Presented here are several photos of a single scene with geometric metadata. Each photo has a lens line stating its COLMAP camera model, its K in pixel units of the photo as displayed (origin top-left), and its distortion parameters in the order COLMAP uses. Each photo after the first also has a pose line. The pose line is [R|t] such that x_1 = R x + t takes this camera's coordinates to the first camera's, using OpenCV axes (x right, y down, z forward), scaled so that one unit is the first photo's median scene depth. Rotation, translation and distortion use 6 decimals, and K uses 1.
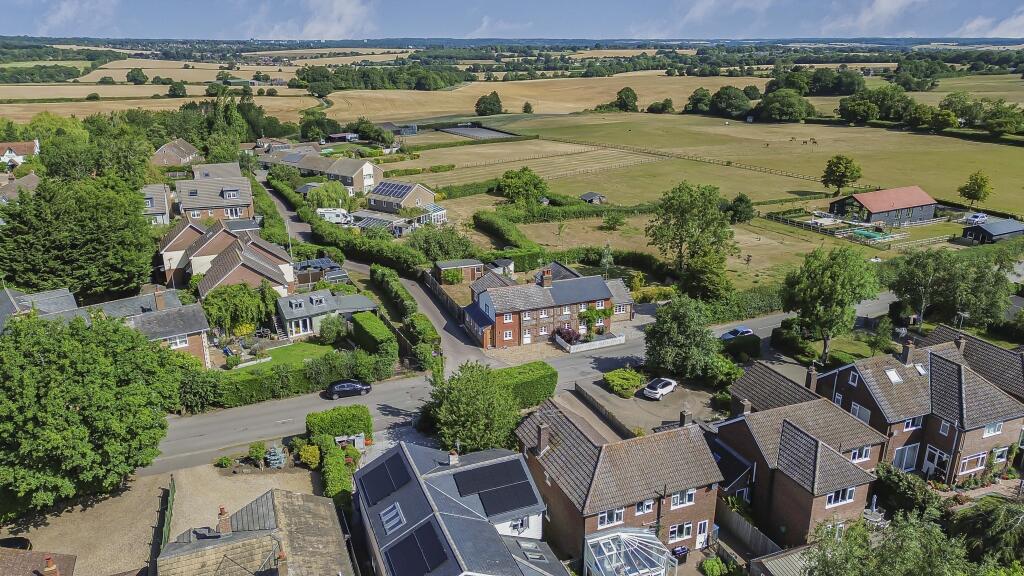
lens RADIAL K [[725.1, 0, 513.8], [0, 725.1, 285.0], [0, 0, 1]] dist [0.057441, -0.048328]
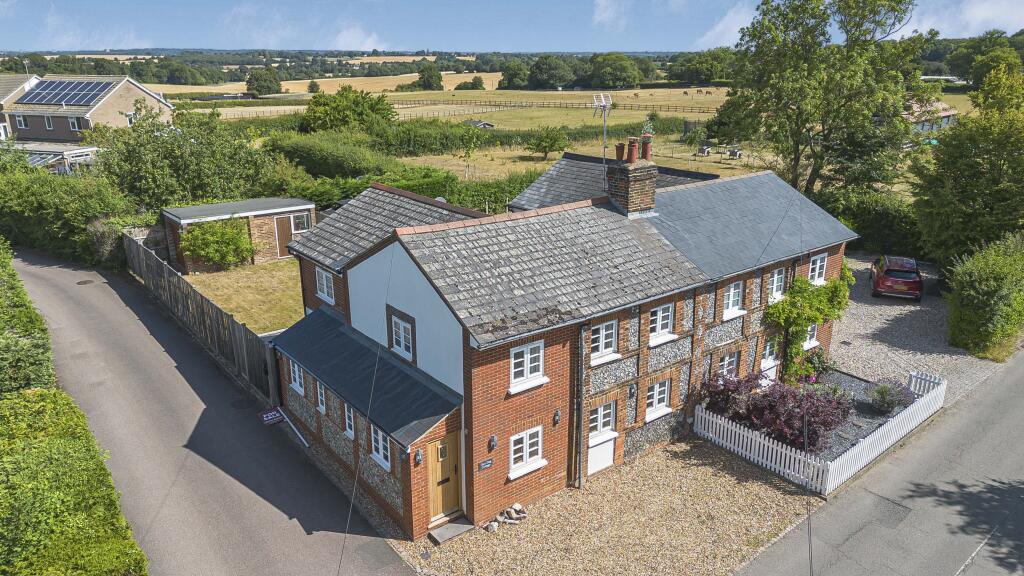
lens RADIAL K [[725.1, 0, 513.8], [0, 725.1, 285.0], [0, 0, 1]] dist [0.057441, -0.048328]
pose [[0.957475, -0.088320, 0.274664, -0.058797], [0.093056, 0.995652, -0.004231, 0.022711], [-0.273096, 0.029610, 0.961531, 0.759681]]
